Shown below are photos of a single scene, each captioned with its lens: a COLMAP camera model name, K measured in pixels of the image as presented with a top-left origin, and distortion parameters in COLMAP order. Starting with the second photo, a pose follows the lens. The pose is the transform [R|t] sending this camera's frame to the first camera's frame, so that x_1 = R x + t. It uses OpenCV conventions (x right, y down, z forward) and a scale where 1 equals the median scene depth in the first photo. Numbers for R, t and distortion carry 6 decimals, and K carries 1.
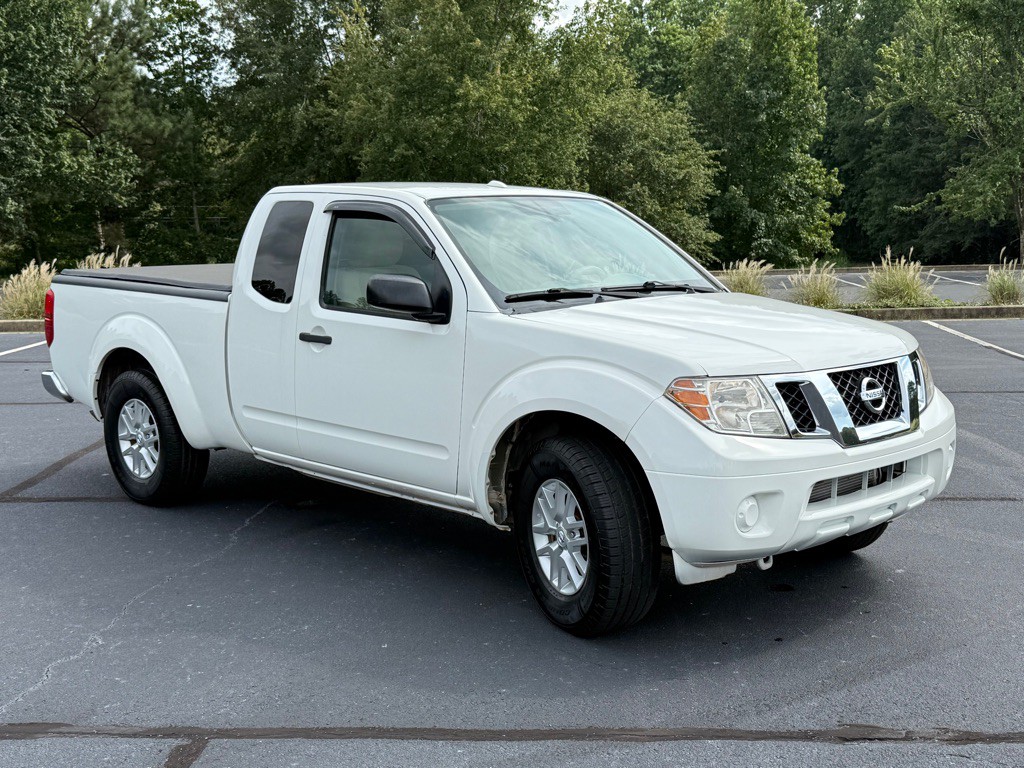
lens RADIAL K [[1255.6, 0, 512.0], [0, 1255.6, 384.0], [0, 0, 1]] dist [0.205083, -0.551493]
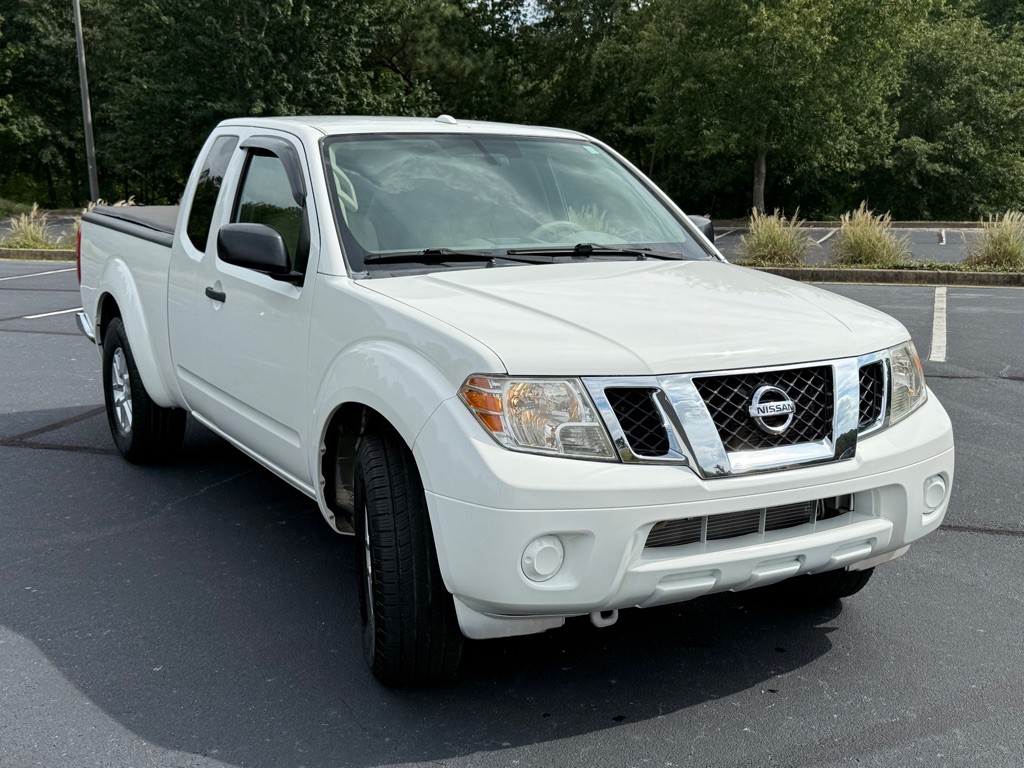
lens RADIAL K [[1255.6, 0, 512.0], [0, 1255.6, 384.0], [0, 0, 1]] dist [0.205083, -0.551493]
pose [[0.963608, 0.063408, -0.259689, 0.265086], [-0.051378, 0.997279, 0.052857, -0.030411], [0.262334, -0.037591, 0.964245, 0.197516]]
